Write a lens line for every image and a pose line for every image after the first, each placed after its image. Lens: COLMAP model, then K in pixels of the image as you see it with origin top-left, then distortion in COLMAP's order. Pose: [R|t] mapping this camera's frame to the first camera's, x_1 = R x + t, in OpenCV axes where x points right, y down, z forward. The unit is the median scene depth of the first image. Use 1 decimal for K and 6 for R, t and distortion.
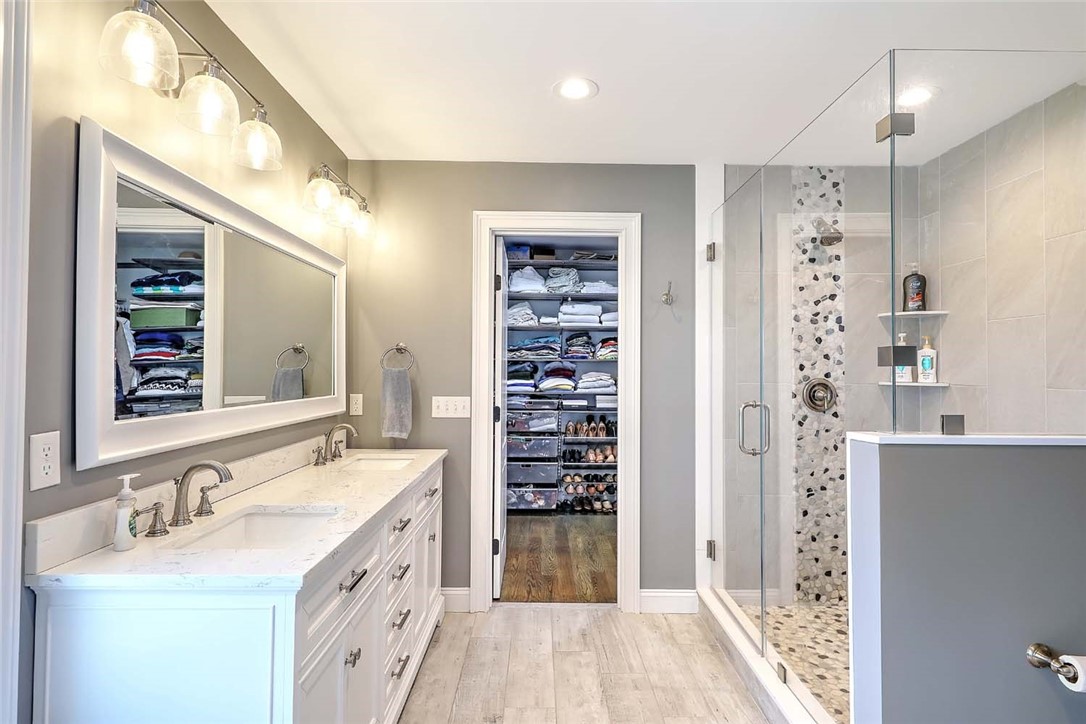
lens RADIAL K [[575.0, 0, 543.5], [0, 575.0, 363.1], [0, 0, 1]] dist [0.005511, -0.000199]
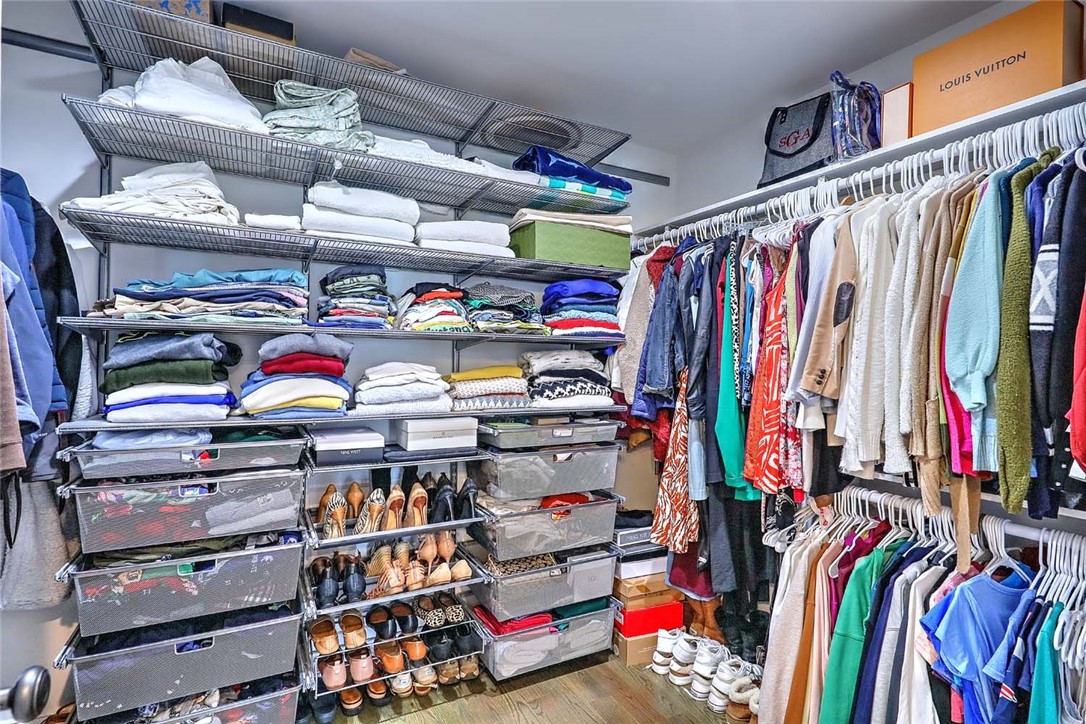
lens RADIAL K [[545.0, 0, 547.4], [0, 545.0, 359.2], [0, 0, 1]] dist [0.013931, -0.000656]
pose [[0.883983, 0.004672, 0.467496, 0.000642], [-0.009447, 0.999924, 0.007870, 0.009575], [-0.467423, -0.011373, 0.883960, 0.612017]]
